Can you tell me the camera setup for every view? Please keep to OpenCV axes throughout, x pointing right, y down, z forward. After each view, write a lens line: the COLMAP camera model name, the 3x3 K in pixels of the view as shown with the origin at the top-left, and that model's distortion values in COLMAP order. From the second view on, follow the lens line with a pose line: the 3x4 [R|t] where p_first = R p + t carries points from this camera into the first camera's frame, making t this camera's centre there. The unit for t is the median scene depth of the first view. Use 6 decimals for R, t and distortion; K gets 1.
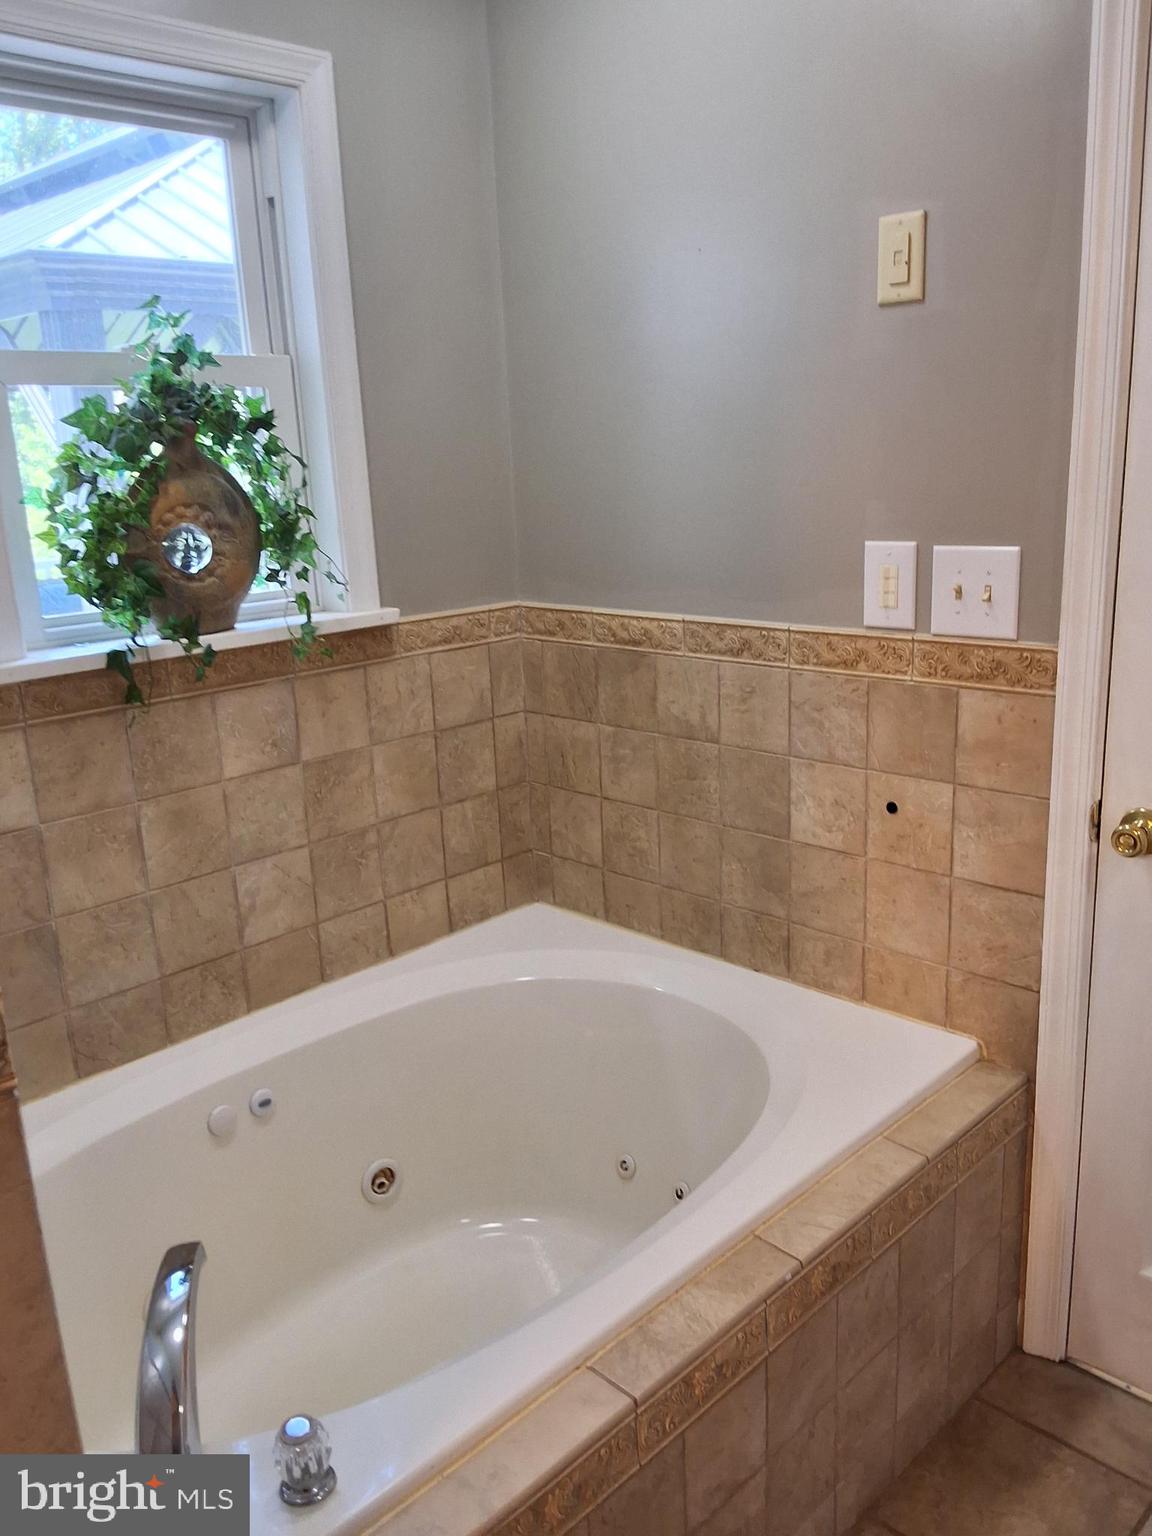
lens RADIAL K [[1228.3, 0, 576.4], [0, 1228.3, 767.1], [0, 0, 1]] dist [0.040251, -0.039161]
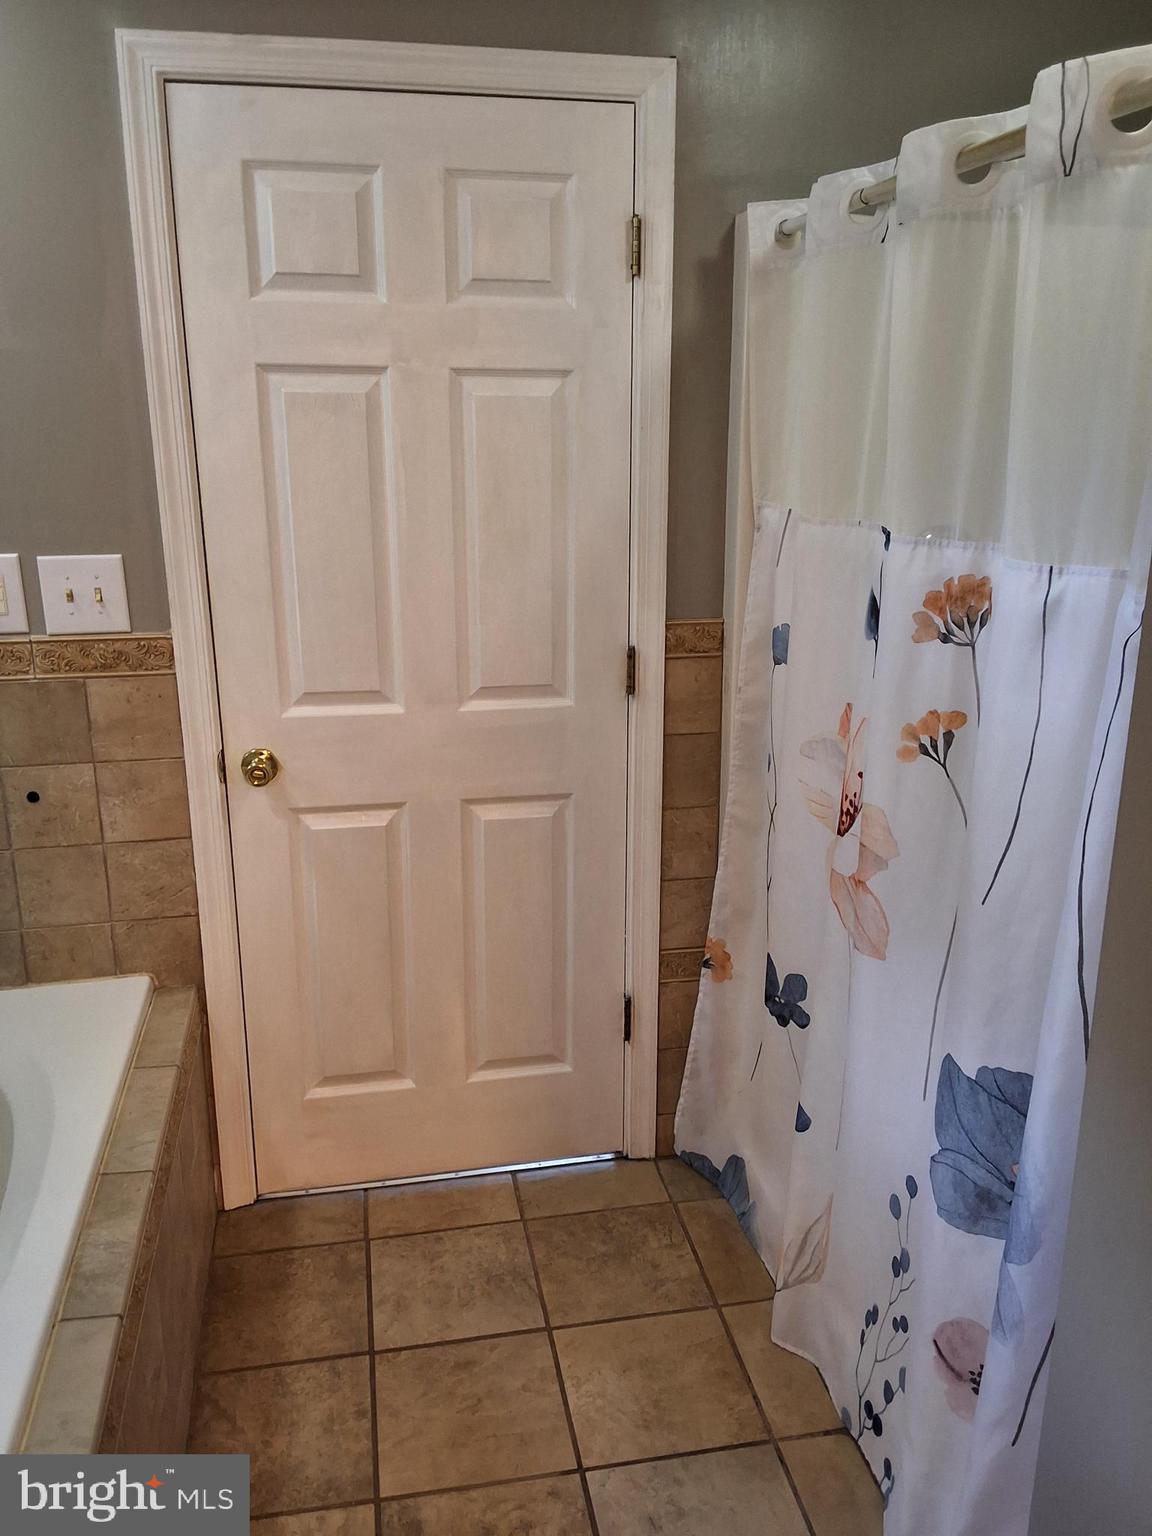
lens RADIAL K [[1228.3, 0, 579.1], [0, 1228.3, 766.9], [0, 0, 1]] dist [0.040251, -0.039161]
pose [[0.573473, -0.188170, 0.797321, -0.352144], [0.184972, 0.977871, 0.097740, -0.011177], [-0.798069, 0.091431, 0.595589, -0.042720]]
